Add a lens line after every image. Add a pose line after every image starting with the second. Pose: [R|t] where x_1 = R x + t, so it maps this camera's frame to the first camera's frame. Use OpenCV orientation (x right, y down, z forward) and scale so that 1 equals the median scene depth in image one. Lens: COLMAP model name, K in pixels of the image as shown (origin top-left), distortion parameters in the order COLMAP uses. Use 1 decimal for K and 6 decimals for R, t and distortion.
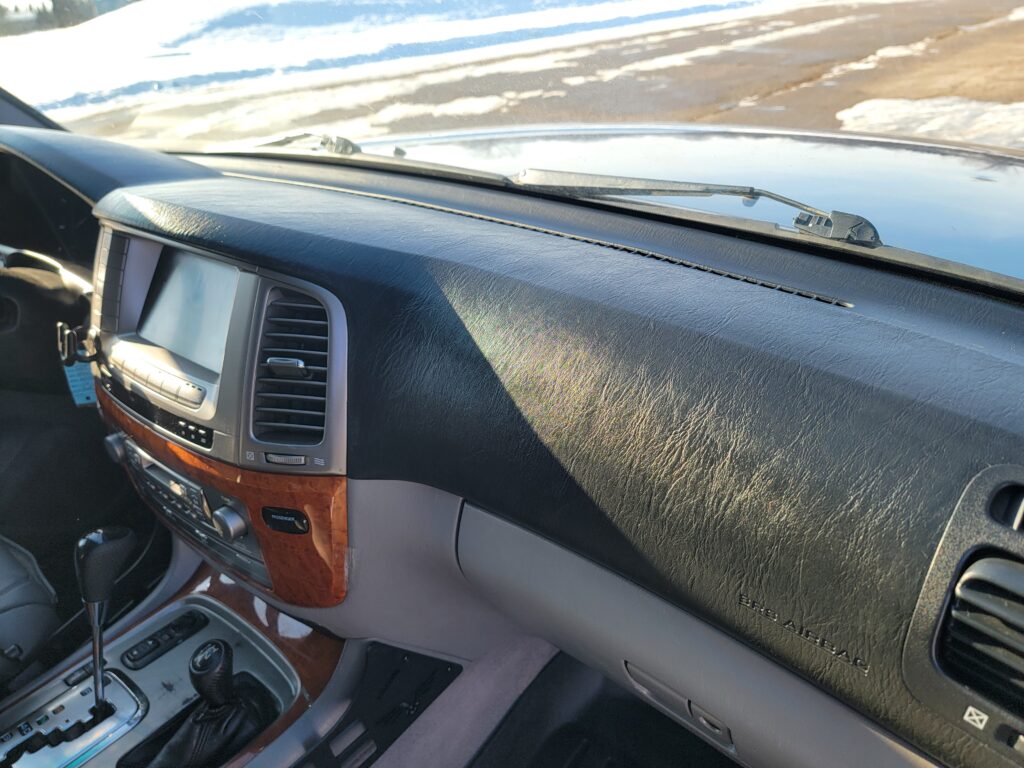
lens RADIAL K [[708.8, 0, 520.2], [0, 708.8, 381.5], [0, 0, 1]] dist [0.063432, -0.060111]
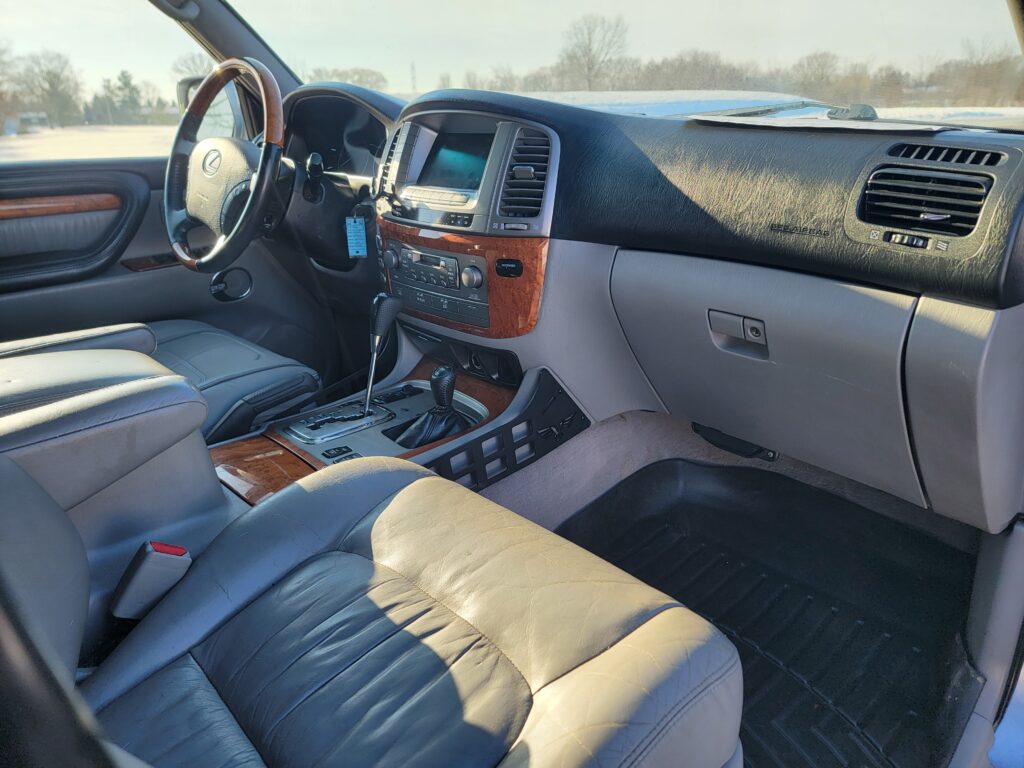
lens RADIAL K [[708.8, 0, 520.2], [0, 708.8, 381.5], [0, 0, 1]] dist [0.063432, -0.060111]
pose [[0.989400, 0.081310, -0.120315, -0.072789], [-0.094567, 0.989541, -0.108925, 0.646852], [0.110200, 0.119148, 0.986742, -0.656678]]
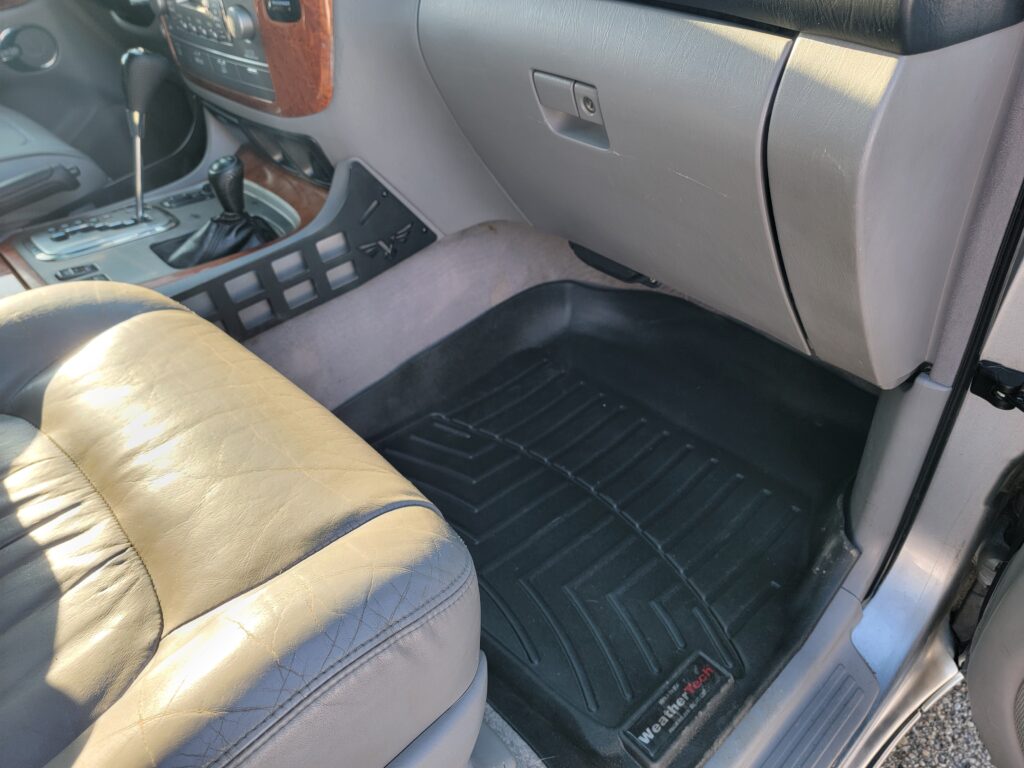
lens RADIAL K [[721.6, 0, 521.9], [0, 721.6, 383.7], [0, 0, 1]] dist [0.053592, -0.062609]
pose [[0.991118, 0.113750, -0.068894, 0.221517], [-0.102076, 0.982761, 0.154145, 0.580925], [0.085240, -0.145744, 0.985643, -0.261169]]
